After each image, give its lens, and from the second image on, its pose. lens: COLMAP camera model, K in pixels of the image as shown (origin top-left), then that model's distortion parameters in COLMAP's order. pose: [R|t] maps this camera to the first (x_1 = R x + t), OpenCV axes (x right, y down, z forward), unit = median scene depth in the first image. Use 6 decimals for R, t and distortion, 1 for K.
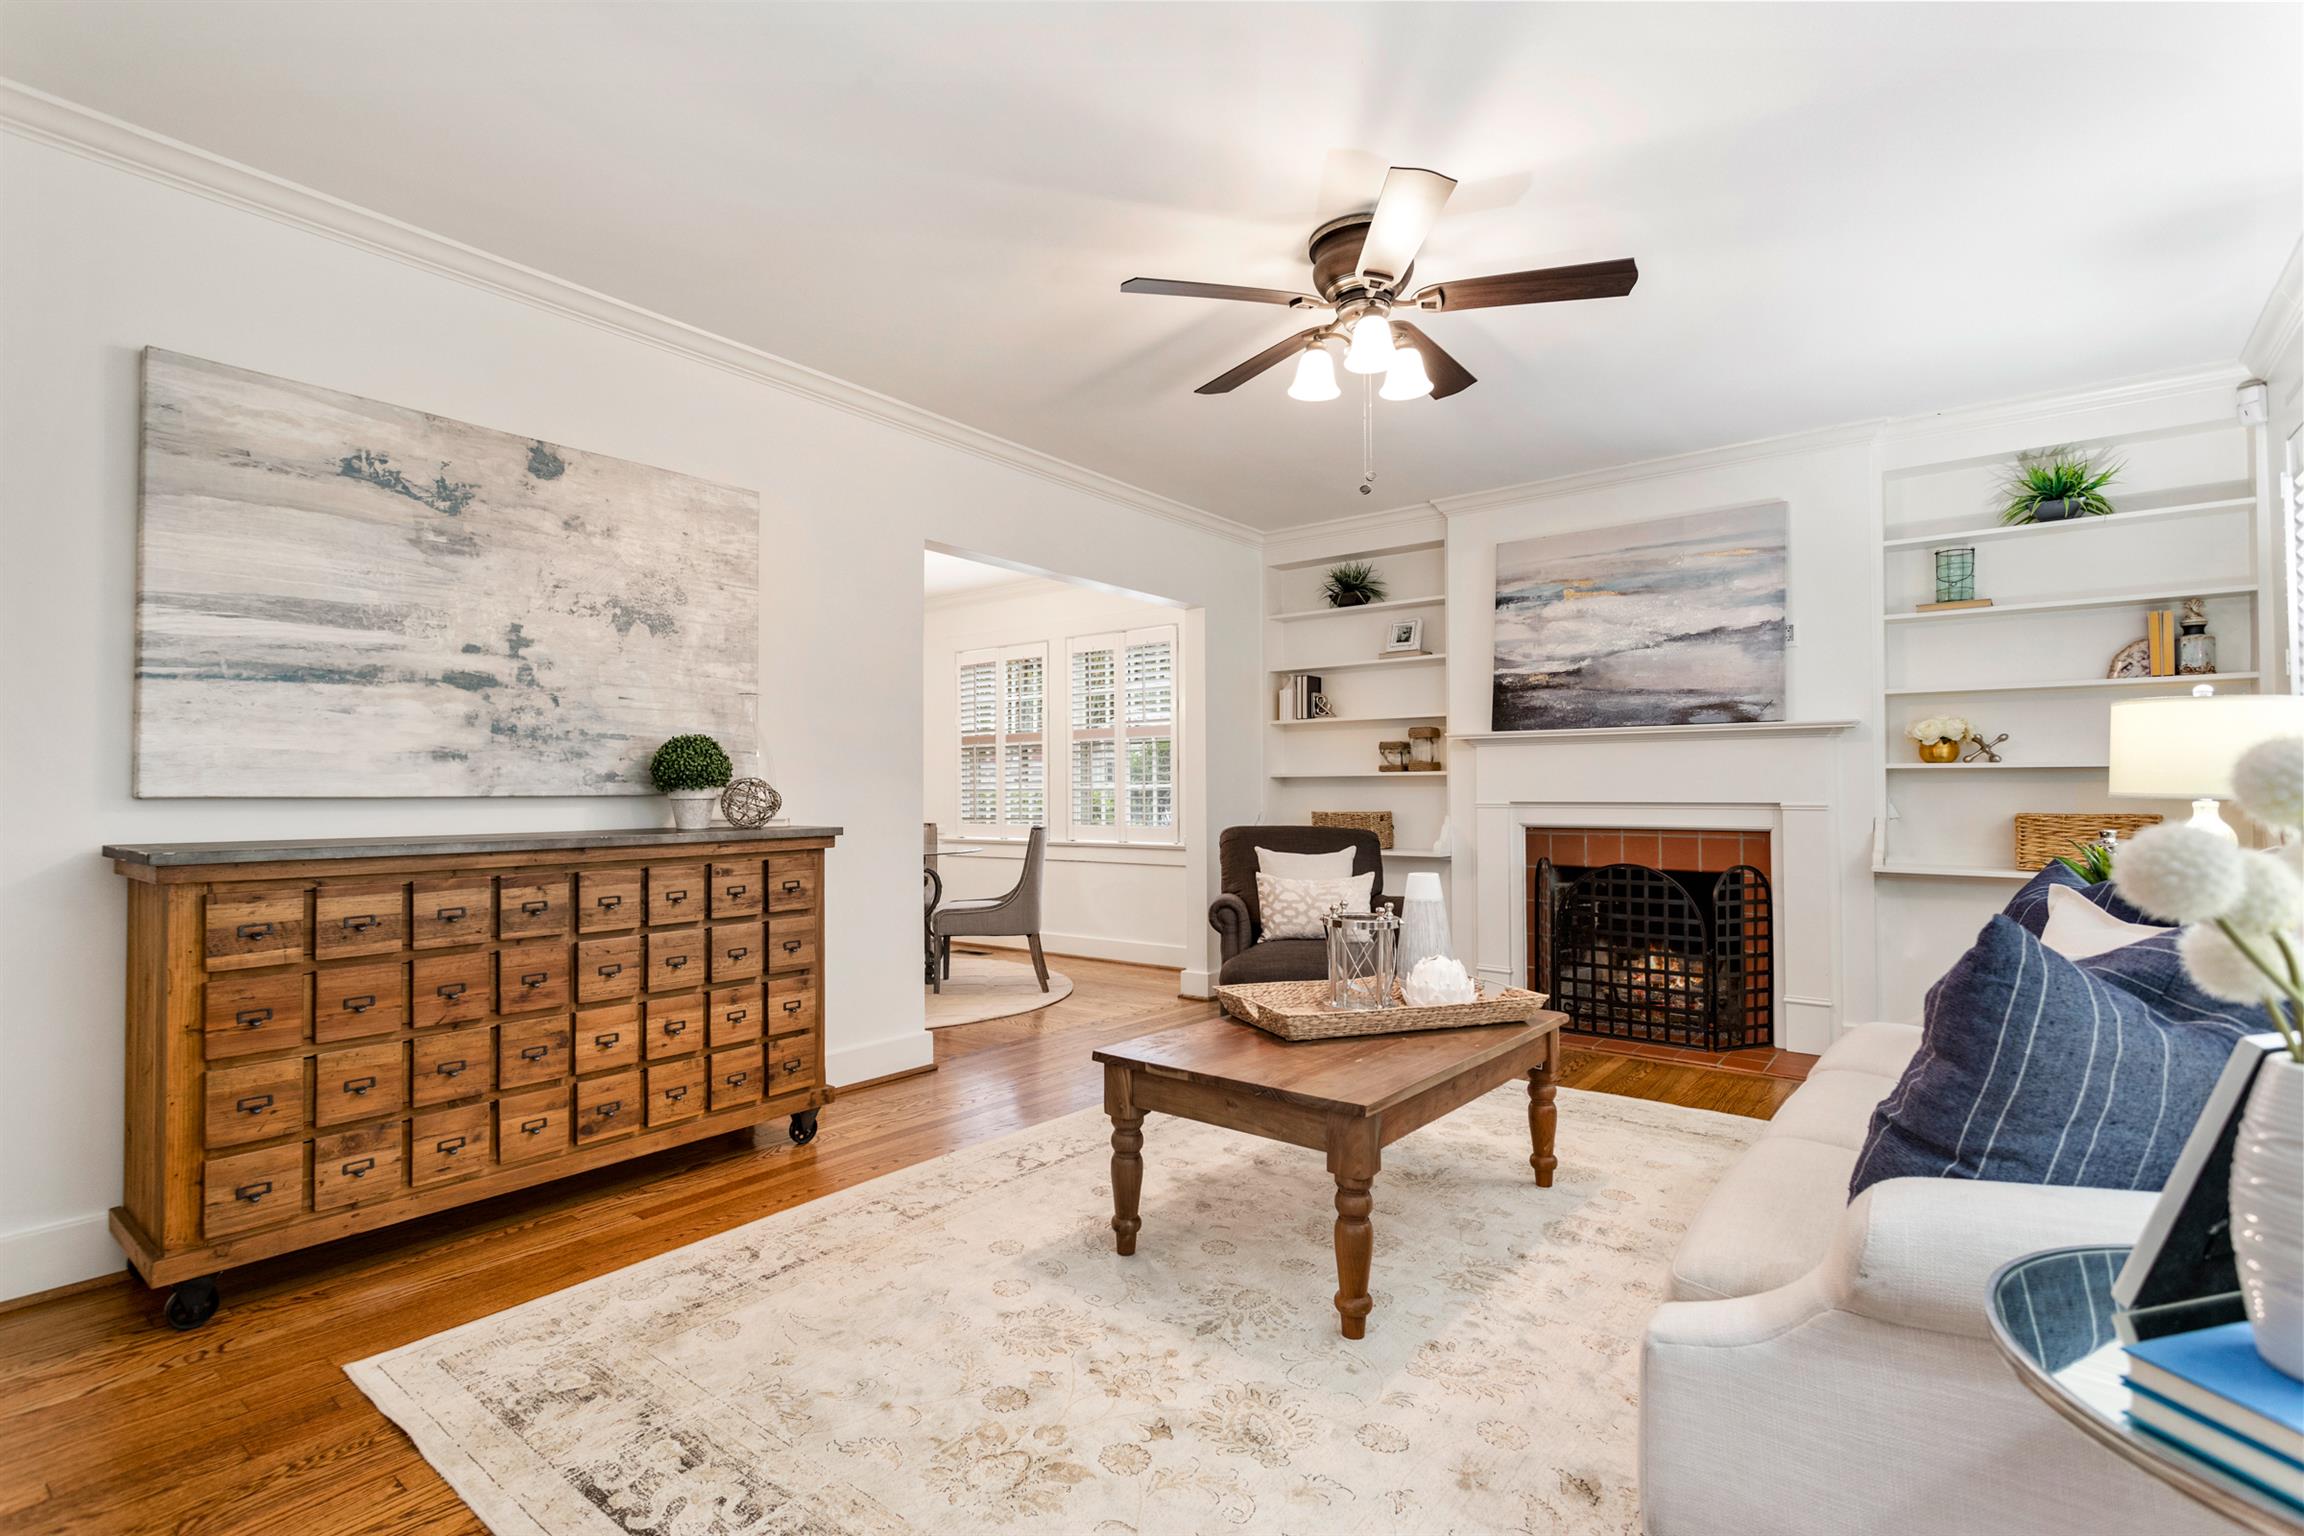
lens RADIAL K [[1082.3, 0, 1139.8], [0, 1082.3, 779.8], [0, 0, 1]] dist [0.000330, 0.000602]
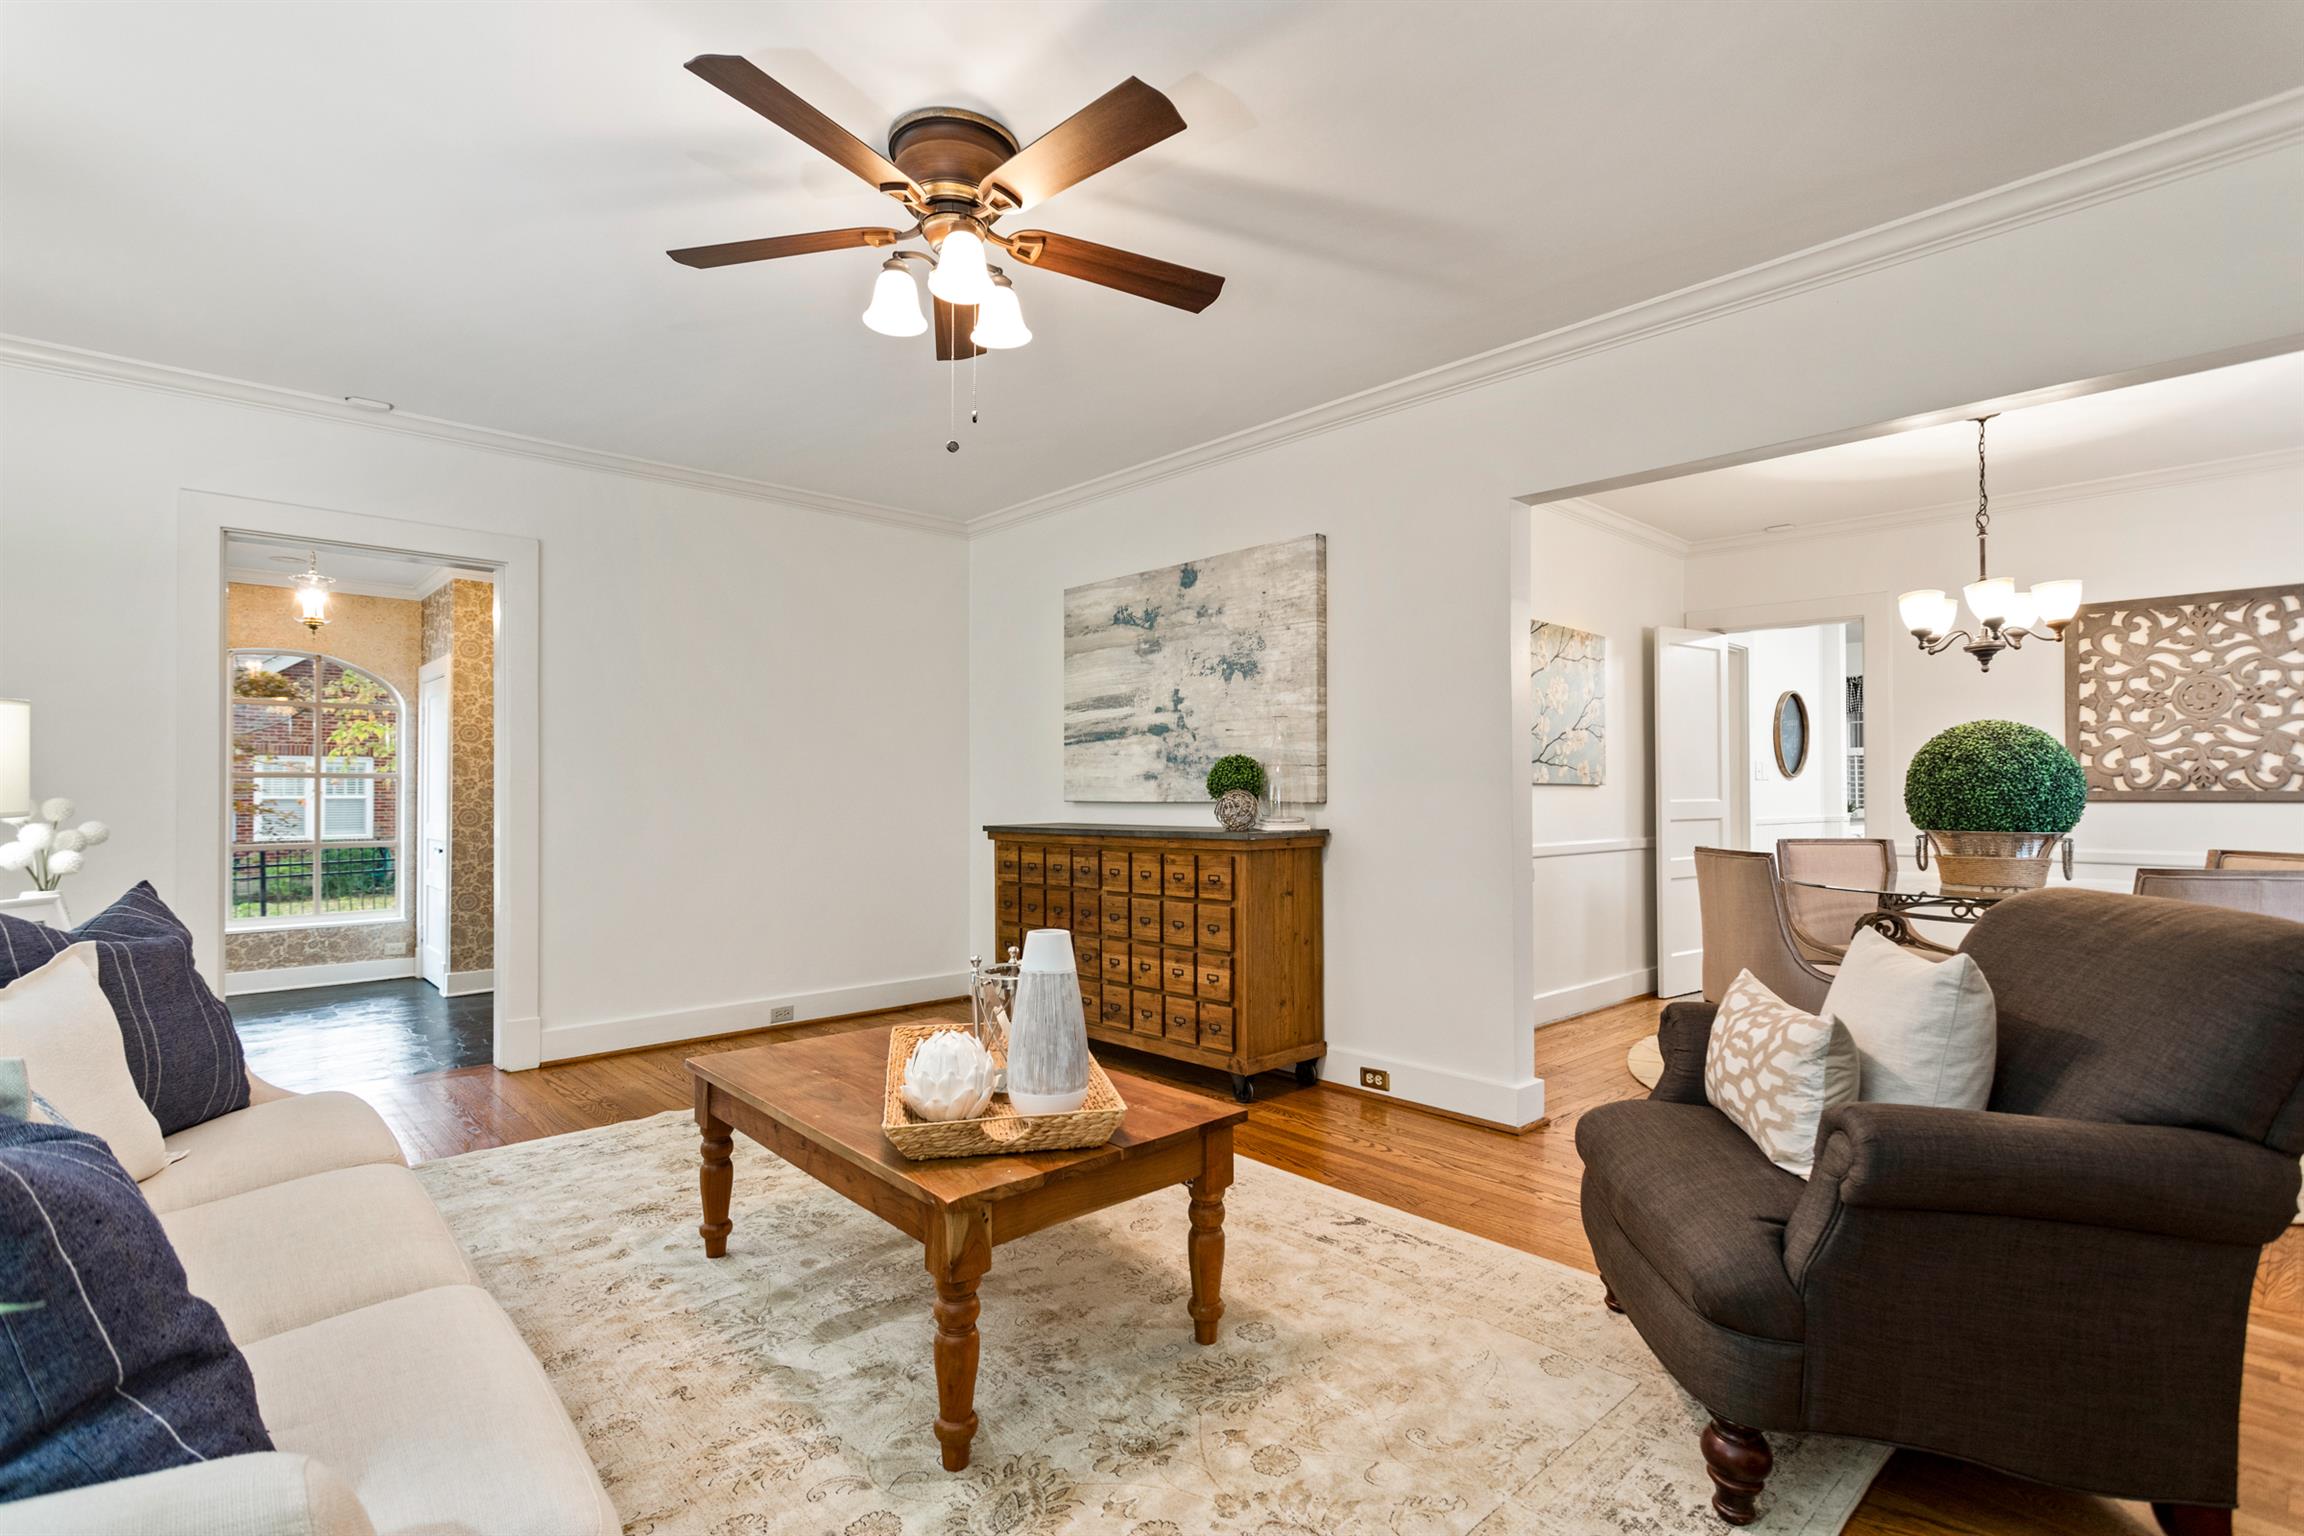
lens RADIAL K [[1082.3, 0, 1139.8], [0, 1082.3, 779.8], [0, 0, 1]] dist [0.000330, 0.000602]
pose [[-0.159849, -0.006412, -0.987121, 0.948385], [0.017192, 0.999809, -0.009278, -0.002712], [0.986992, -0.018454, -0.159708, 1.200967]]
